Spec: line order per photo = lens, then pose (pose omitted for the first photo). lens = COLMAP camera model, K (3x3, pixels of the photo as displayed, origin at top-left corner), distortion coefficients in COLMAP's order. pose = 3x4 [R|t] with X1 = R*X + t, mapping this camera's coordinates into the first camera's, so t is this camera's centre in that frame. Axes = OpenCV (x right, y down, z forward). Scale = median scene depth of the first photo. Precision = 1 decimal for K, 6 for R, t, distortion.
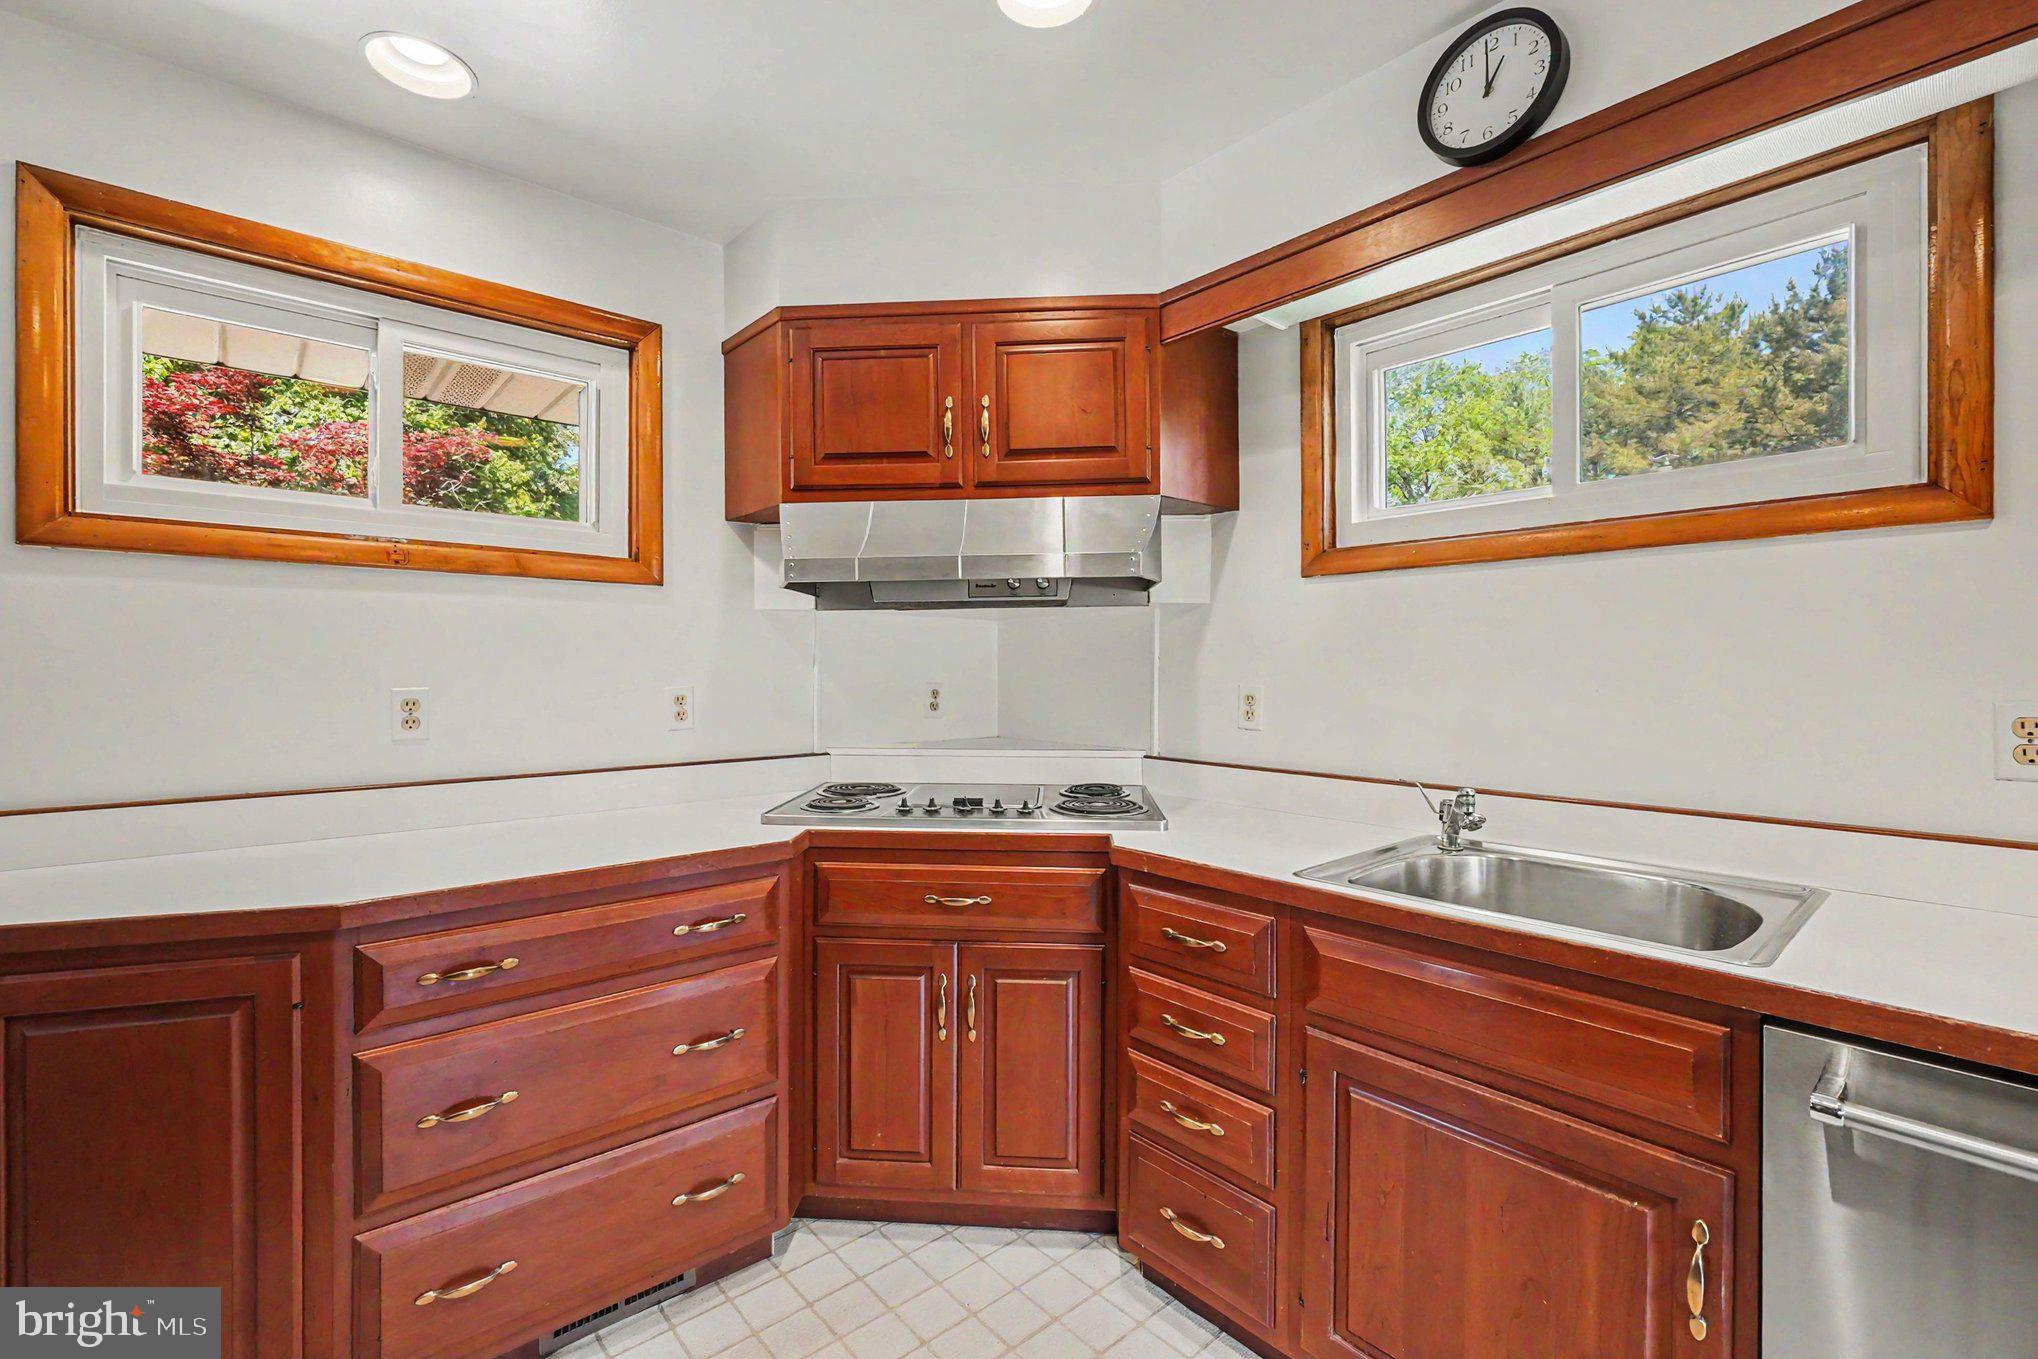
lens RADIAL K [[888.4, 0, 1013.8], [0, 888.4, 675.3], [0, 0, 1]] dist [-0.008909, 0.001876]
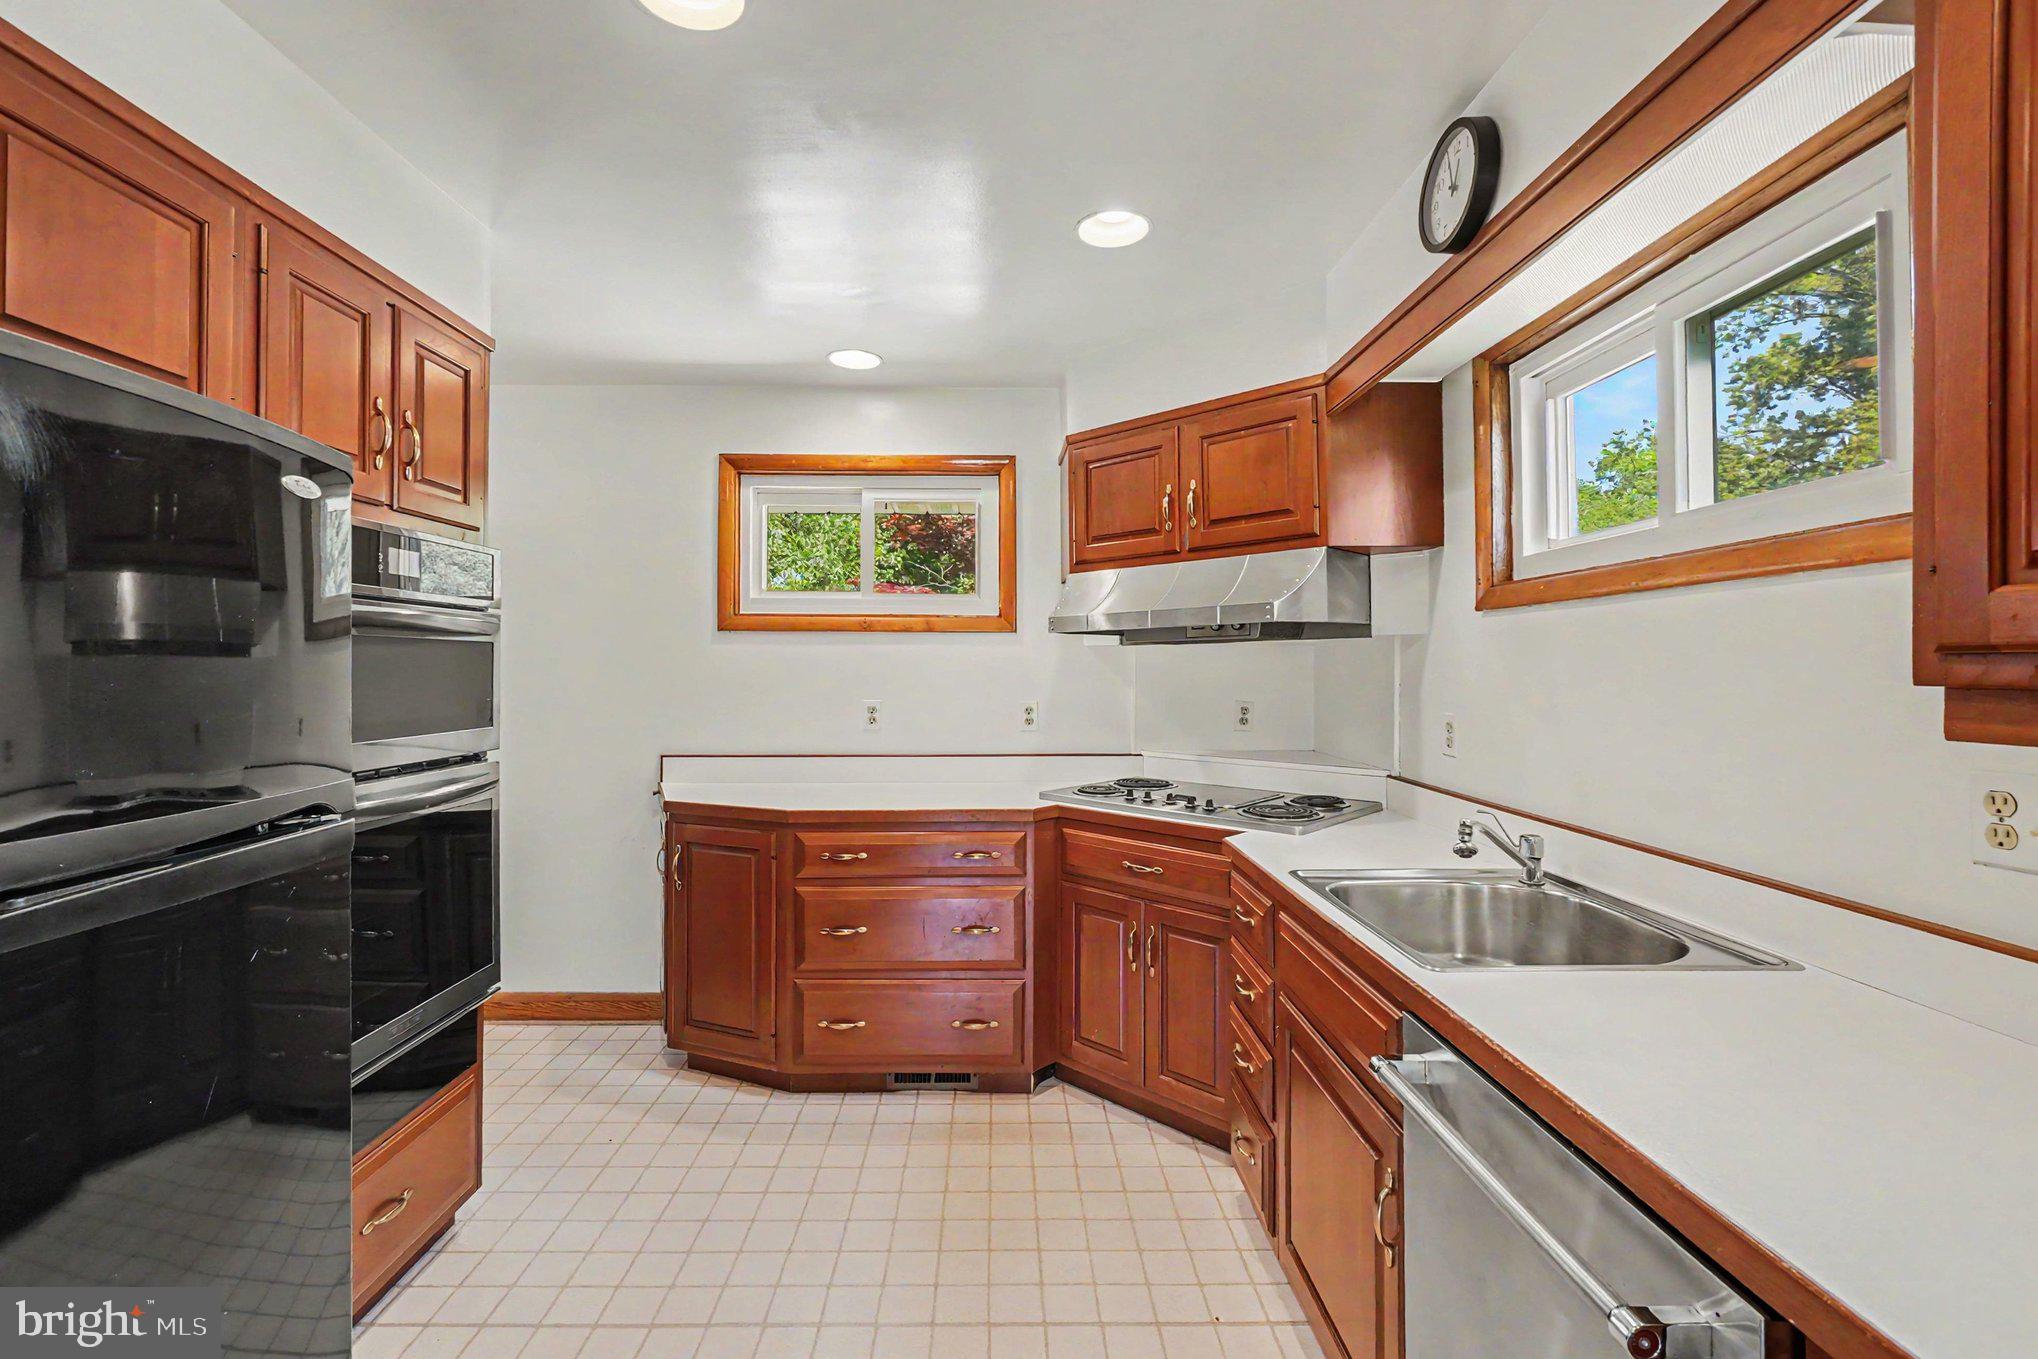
lens RADIAL K [[888.4, 0, 1013.2], [0, 888.4, 663.8], [0, 0, 1]] dist [-0.008909, 0.001876]
pose [[0.762990, -0.003037, -0.646403, 0.639402], [-0.007429, 0.999882, -0.013466, -0.034362], [0.646368, 0.015076, 0.762877, -0.146836]]
